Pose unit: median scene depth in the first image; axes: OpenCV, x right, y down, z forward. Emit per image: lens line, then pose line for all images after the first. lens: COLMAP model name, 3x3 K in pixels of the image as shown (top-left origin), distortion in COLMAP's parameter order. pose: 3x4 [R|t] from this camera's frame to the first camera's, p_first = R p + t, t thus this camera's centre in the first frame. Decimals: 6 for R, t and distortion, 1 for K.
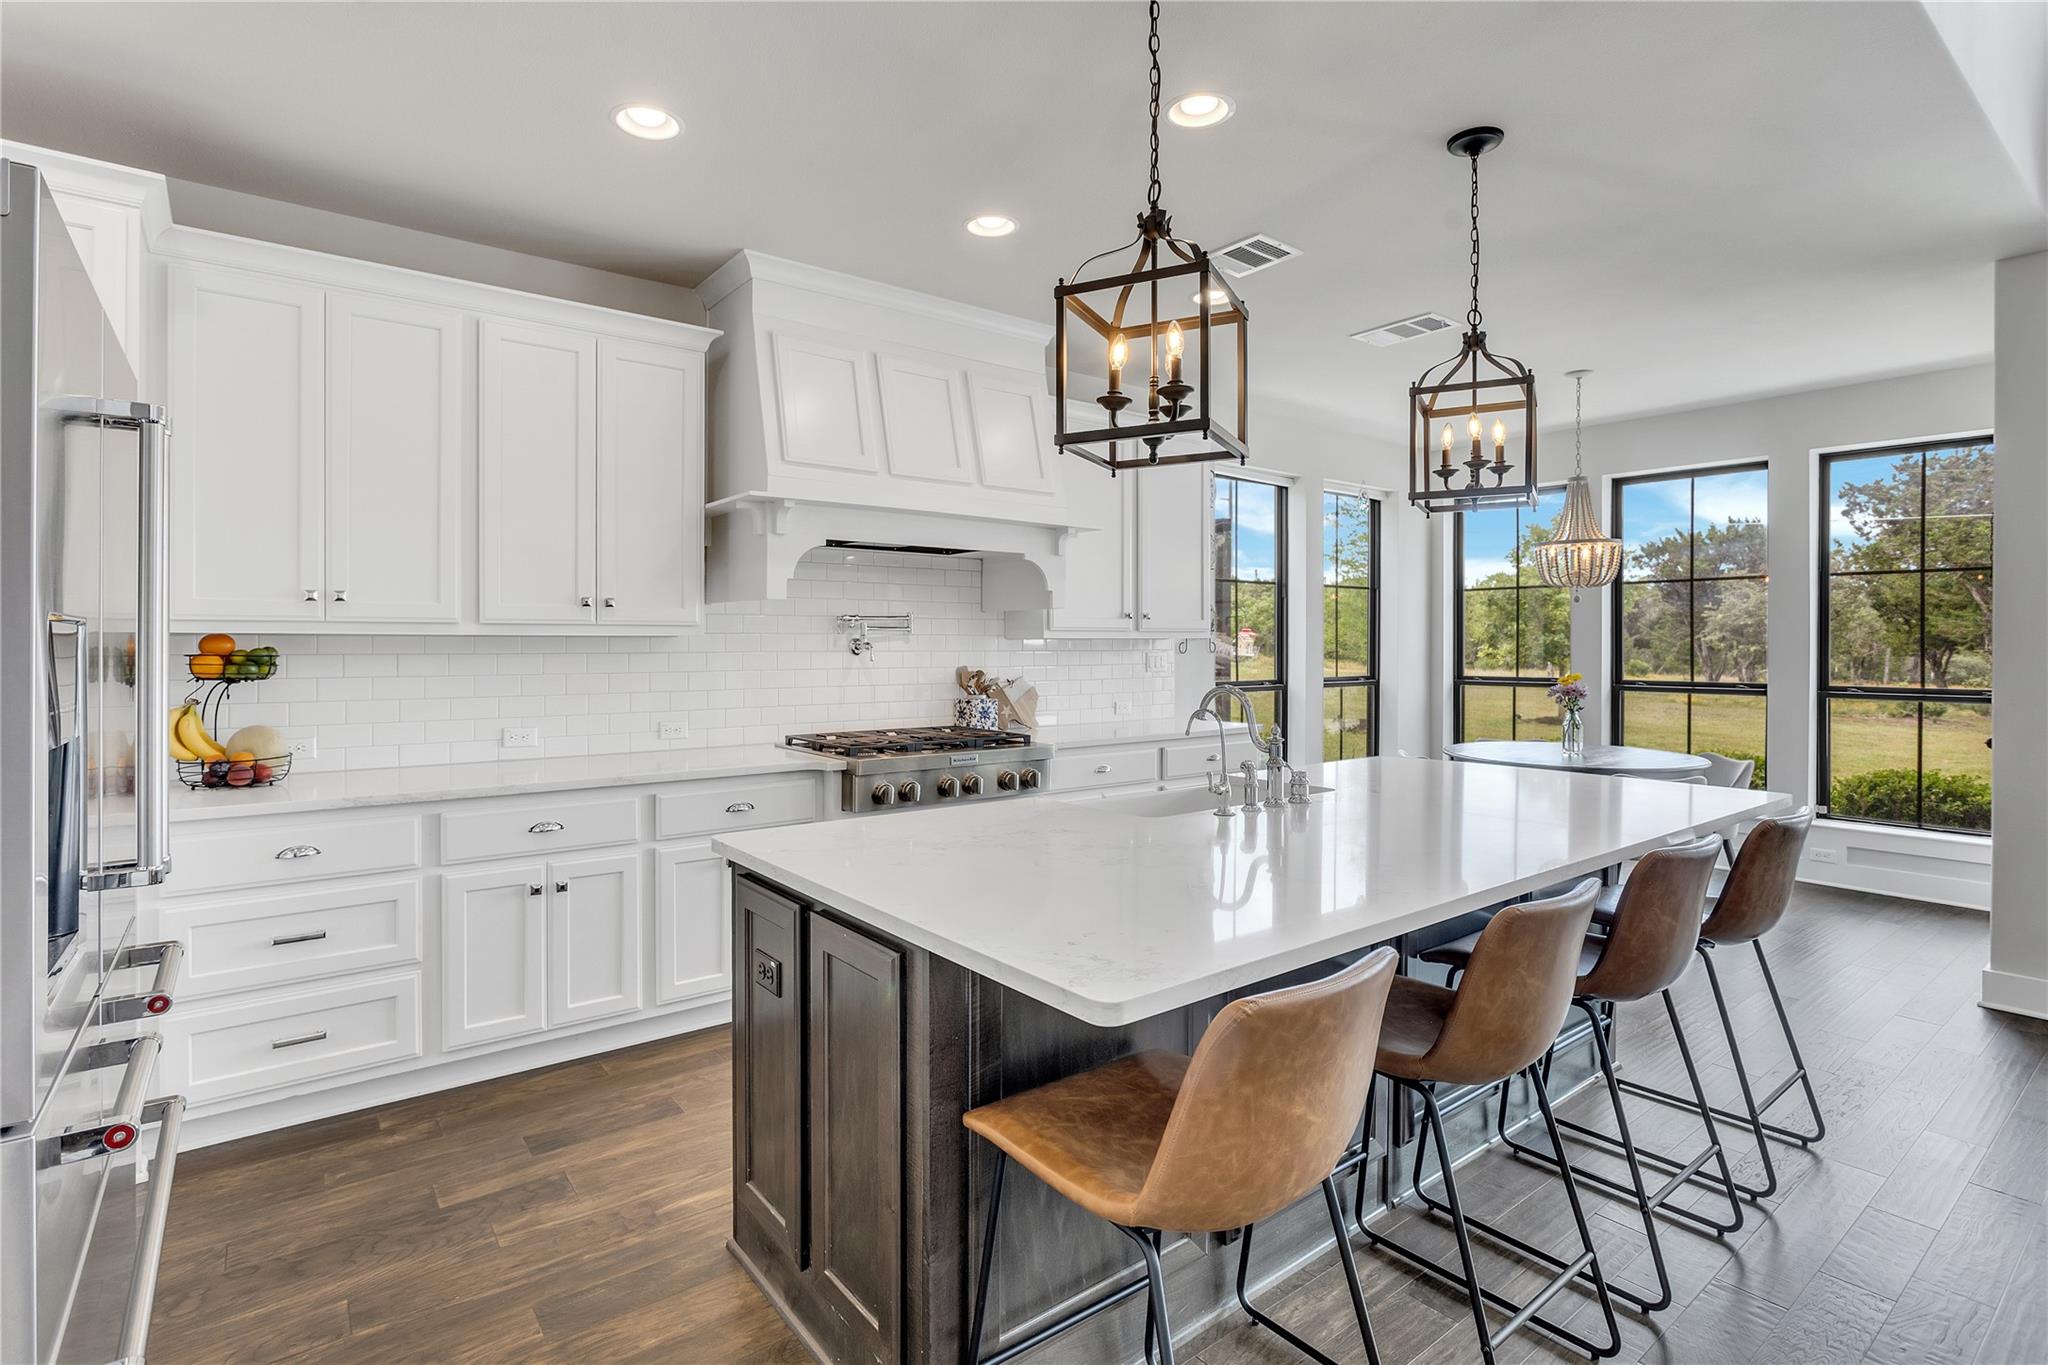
lens RADIAL K [[1007.1, 0, 1009.1], [0, 1007.1, 652.1], [0, 0, 1]] dist [-0.016468, 0.000262]
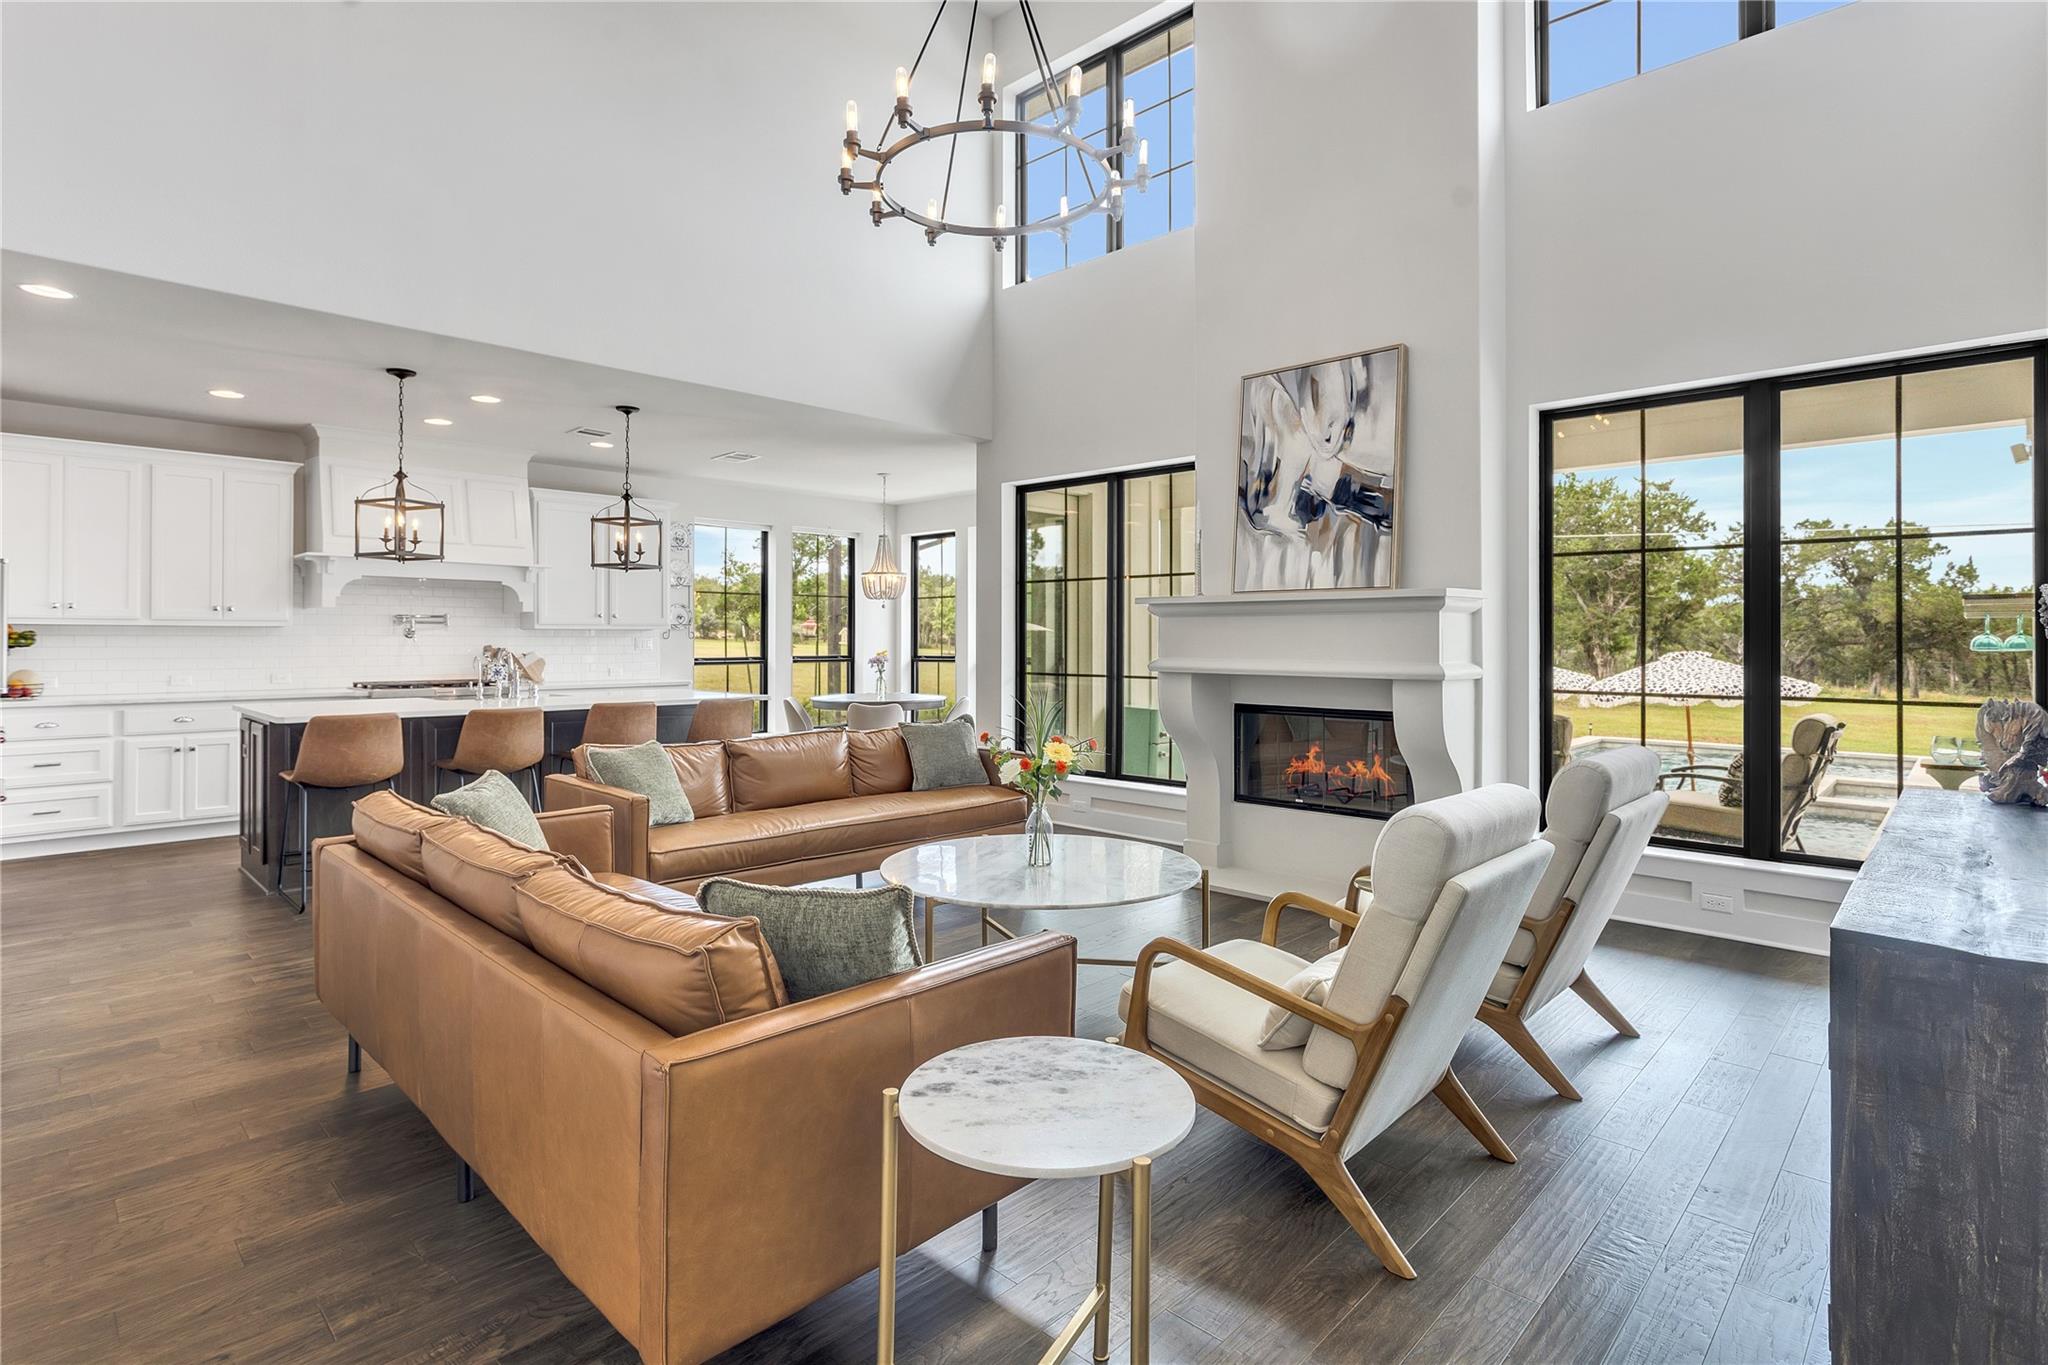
lens RADIAL K [[1008.7, 0, 1014.7], [0, 1008.7, 642.9], [0, 0, 1]] dist [-0.007543, 0.000125]
pose [[0.987951, -0.000184, 0.154769, 0.693863], [0.000769, 0.999993, -0.003721, 0.021017], [-0.154768, 0.003795, 0.987944, -0.994391]]
